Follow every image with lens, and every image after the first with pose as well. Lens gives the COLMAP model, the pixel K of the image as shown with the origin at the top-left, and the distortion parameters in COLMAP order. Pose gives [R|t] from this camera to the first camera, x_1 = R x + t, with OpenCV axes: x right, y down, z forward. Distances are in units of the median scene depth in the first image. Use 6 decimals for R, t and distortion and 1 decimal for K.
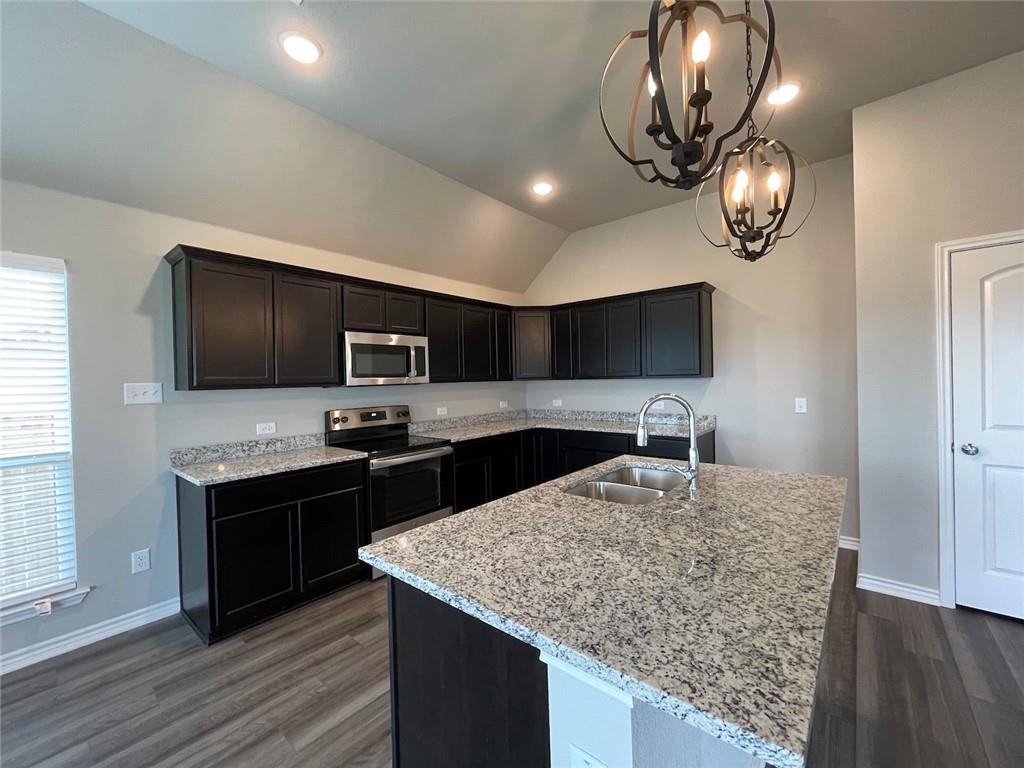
lens RADIAL K [[413.8, 0, 513.8], [0, 413.8, 382.6], [0, 0, 1]] dist [-0.003881, 0.000094]
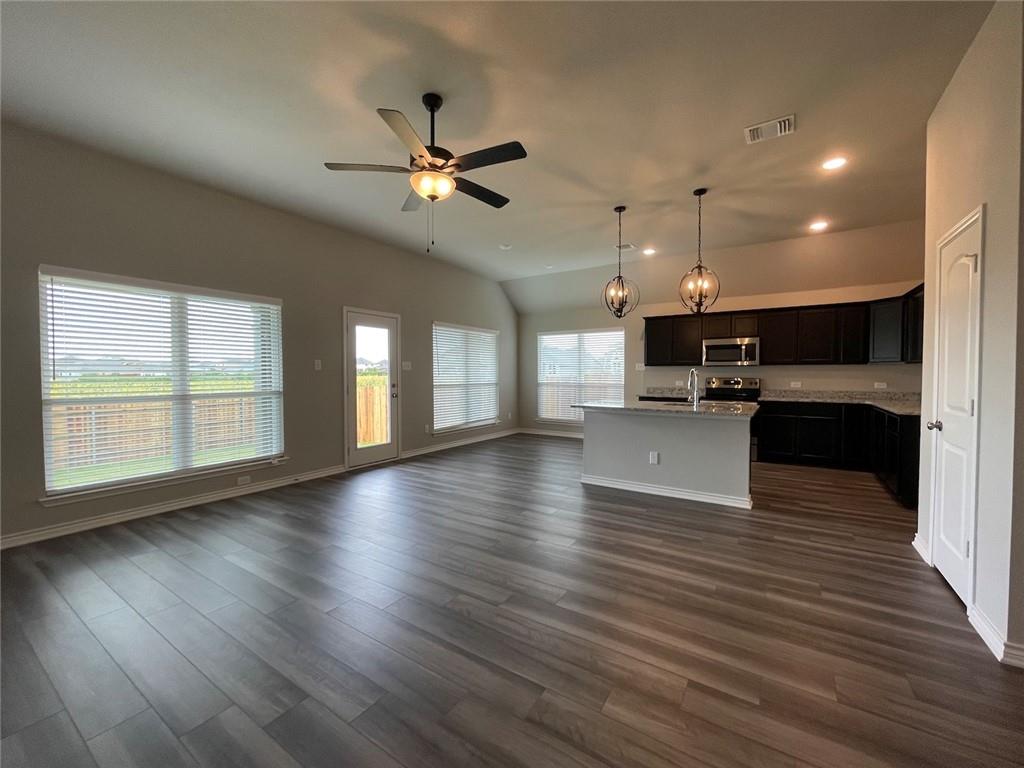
lens RADIAL K [[413.8, 0, 513.8], [0, 413.8, 382.6], [0, 0, 1]] dist [-0.003881, 0.000094]
pose [[0.118171, 0.051546, -0.991655, 1.606604], [-0.010319, 0.998662, 0.050681, -0.002193], [0.992940, 0.004244, 0.118544, -0.216558]]
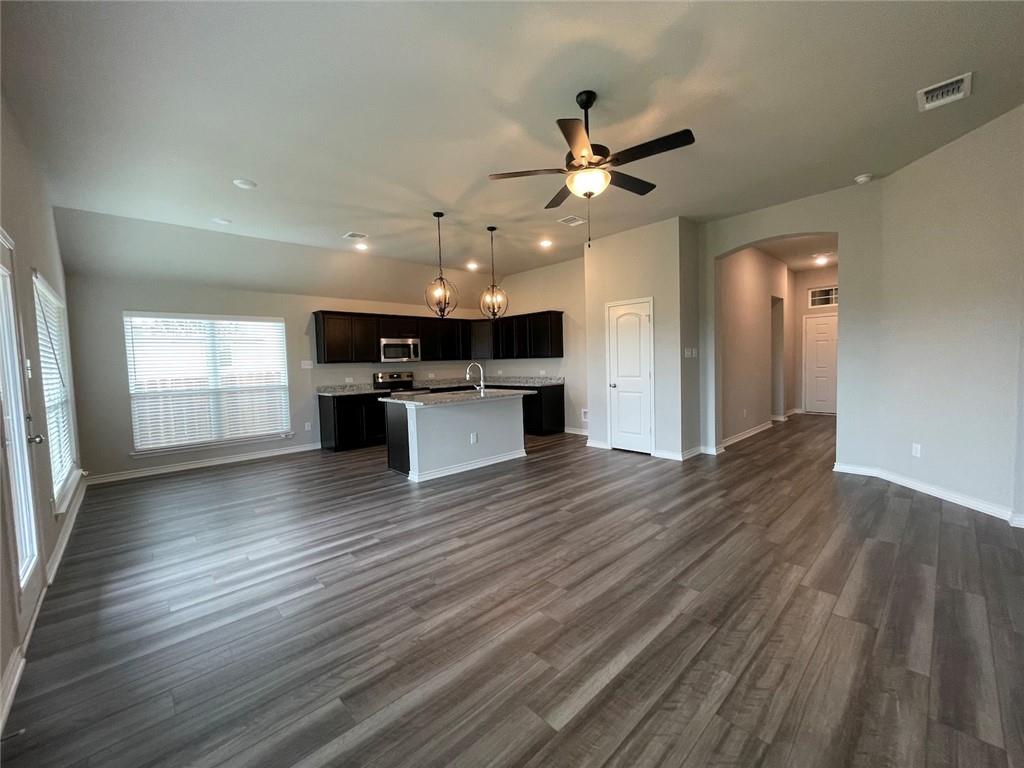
lens RADIAL K [[413.8, 0, 513.8], [0, 413.8, 382.6], [0, 0, 1]] dist [-0.003881, 0.000094]
pose [[0.993179, 0.003376, -0.116555, 0.611201], [0.002173, 0.998871, 0.047449, 0.015008], [0.116583, -0.047379, 0.992050, -1.240565]]
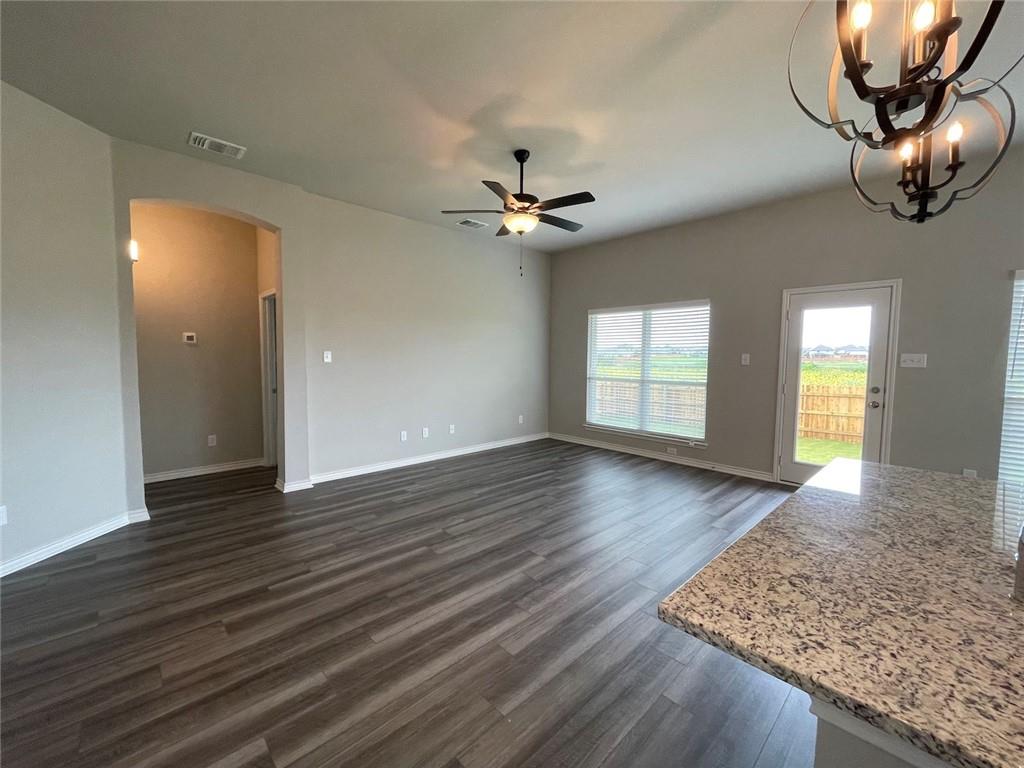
lens RADIAL K [[413.8, 0, 513.8], [0, 413.8, 382.6], [0, 0, 1]] dist [-0.003881, 0.000094]
pose [[-0.993044, 0.013609, 0.116956, 0.558433], [0.021790, 0.997381, 0.068959, -0.020681], [-0.115712, 0.071028, -0.990740, 0.883050]]
